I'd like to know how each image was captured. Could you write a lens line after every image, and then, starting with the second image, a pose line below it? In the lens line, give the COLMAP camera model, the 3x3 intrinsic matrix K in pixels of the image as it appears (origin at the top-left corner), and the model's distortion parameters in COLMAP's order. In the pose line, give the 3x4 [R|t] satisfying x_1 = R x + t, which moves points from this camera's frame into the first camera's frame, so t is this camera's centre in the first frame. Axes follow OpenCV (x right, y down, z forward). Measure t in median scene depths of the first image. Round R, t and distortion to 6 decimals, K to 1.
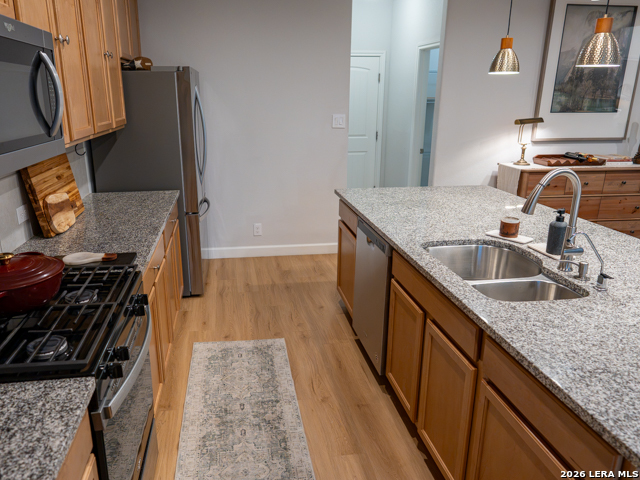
lens RADIAL K [[481.5, 0, 294.7], [0, 481.5, 244.8], [0, 0, 1]] dist [-0.013426, 0.011461]
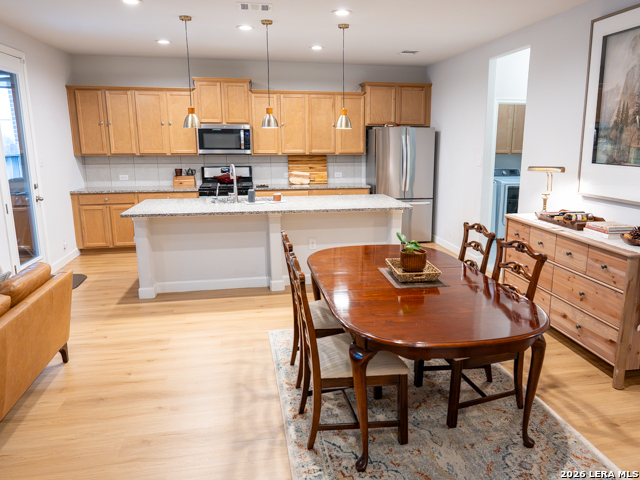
lens RADIAL K [[481.5, 0, 360.1], [0, 481.5, 241.7], [0, 0, 1]] dist [-0.013426, 0.011461]
pose [[0.093102, 0.209279, -0.973414, 1.378017], [-0.302971, 0.937253, 0.172527, -0.177427], [0.948441, 0.278854, 0.150665, 0.555373]]
